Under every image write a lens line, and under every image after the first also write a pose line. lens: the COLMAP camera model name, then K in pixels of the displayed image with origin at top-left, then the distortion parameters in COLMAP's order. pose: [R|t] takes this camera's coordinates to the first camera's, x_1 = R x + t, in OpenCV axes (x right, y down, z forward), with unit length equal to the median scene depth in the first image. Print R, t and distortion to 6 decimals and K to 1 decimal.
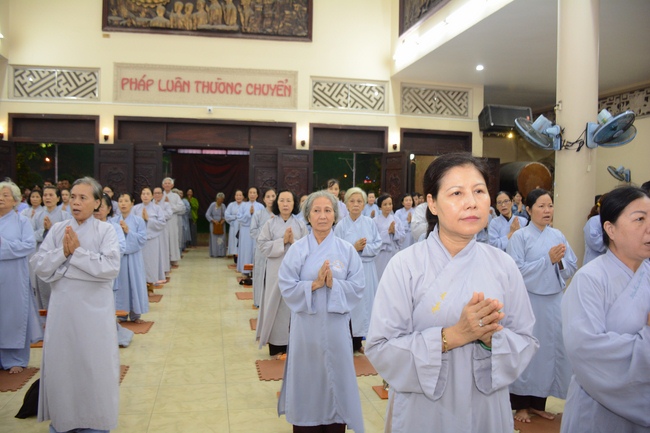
lens RADIAL K [[506.1, 0, 326.9], [0, 506.1, 213.8], [0, 0, 1]] dist [-0.144527, 0.089190]
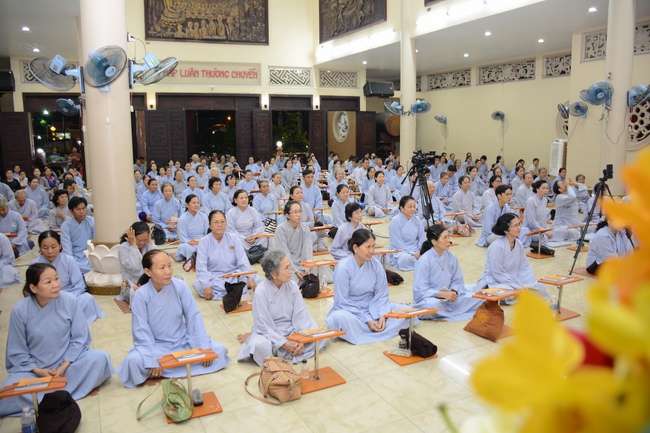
lens RADIAL K [[506.1, 0, 318.7], [0, 506.1, 214.8], [0, 0, 1]] dist [-0.144527, 0.089190]
pose [[0.971934, -0.065845, 0.225850, -0.298325], [0.038731, 0.991719, 0.122451, 0.025804], [-0.232043, -0.110267, 0.966435, -0.773854]]
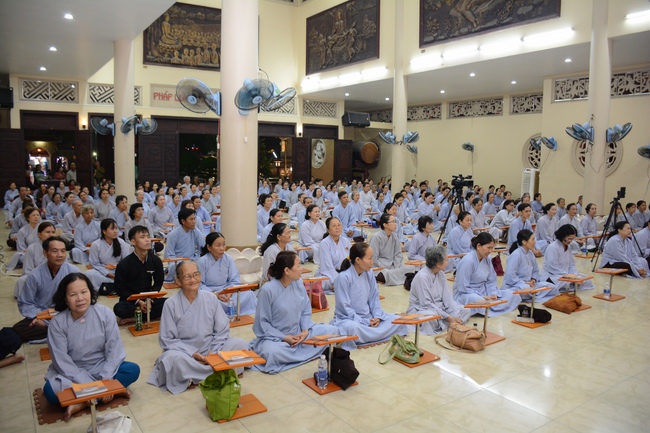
lens RADIAL K [[506.1, 0, 318.5], [0, 506.1, 218.6], [0, 0, 1]] dist [-0.144527, 0.089190]
pose [[0.932649, -0.046165, 0.357820, -0.515709], [0.018530, 0.996600, 0.080279, 0.029774], [-0.360310, -0.068241, 0.930333, -0.815936]]
